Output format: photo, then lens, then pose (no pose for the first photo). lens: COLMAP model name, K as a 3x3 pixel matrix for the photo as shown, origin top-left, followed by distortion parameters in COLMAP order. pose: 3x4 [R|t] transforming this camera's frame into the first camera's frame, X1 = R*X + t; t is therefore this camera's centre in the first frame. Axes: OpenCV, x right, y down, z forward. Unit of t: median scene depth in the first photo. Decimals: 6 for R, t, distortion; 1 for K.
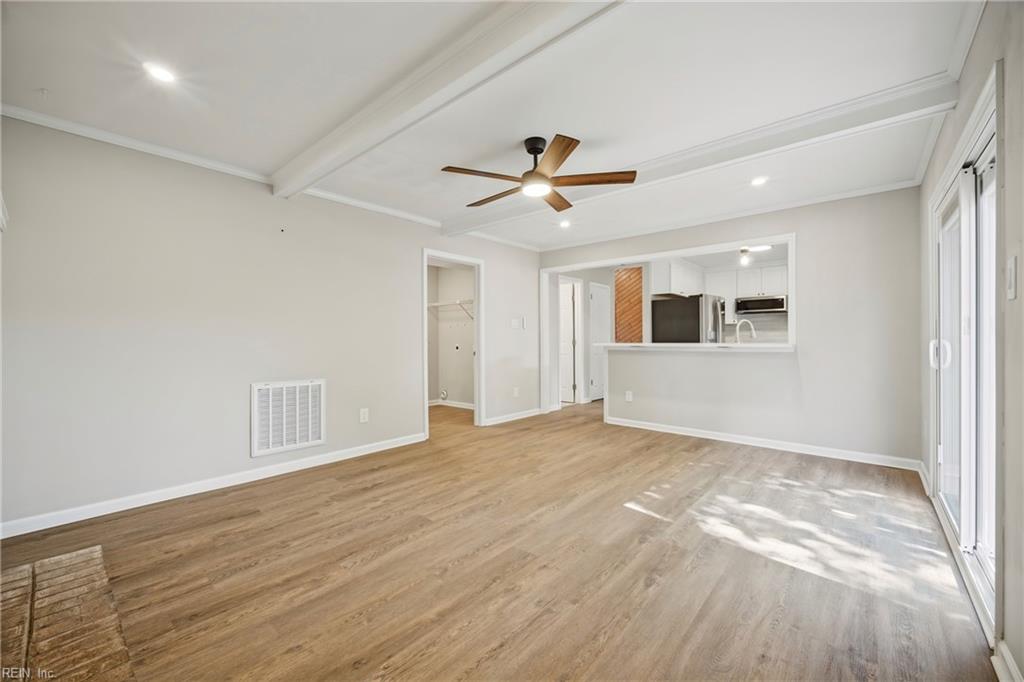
lens RADIAL K [[406.7, 0, 511.5], [0, 406.7, 339.3], [0, 0, 1]] dist [-0.001403, -0.000163]
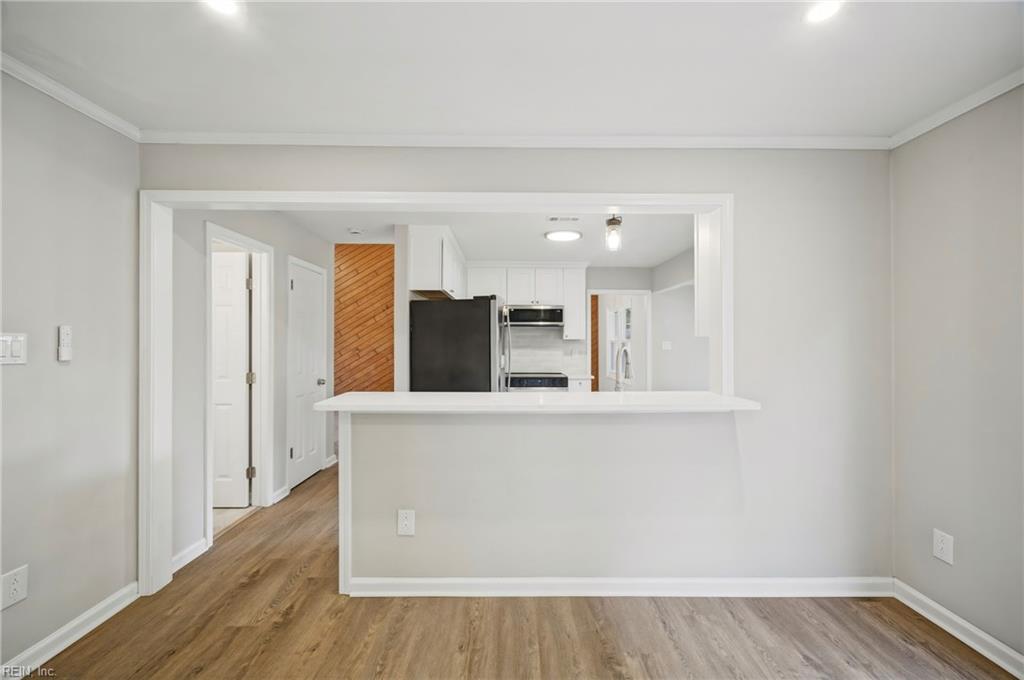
lens RADIAL K [[406.7, 0, 512.0], [0, 406.7, 340.4], [0, 0, 1]] dist [-0.001403, -0.000163]
pose [[0.746310, 0.005147, 0.665578, 0.070214], [0.001516, 0.999954, -0.009432, -0.032910], [-0.665596, 0.008048, 0.746269, 0.472897]]
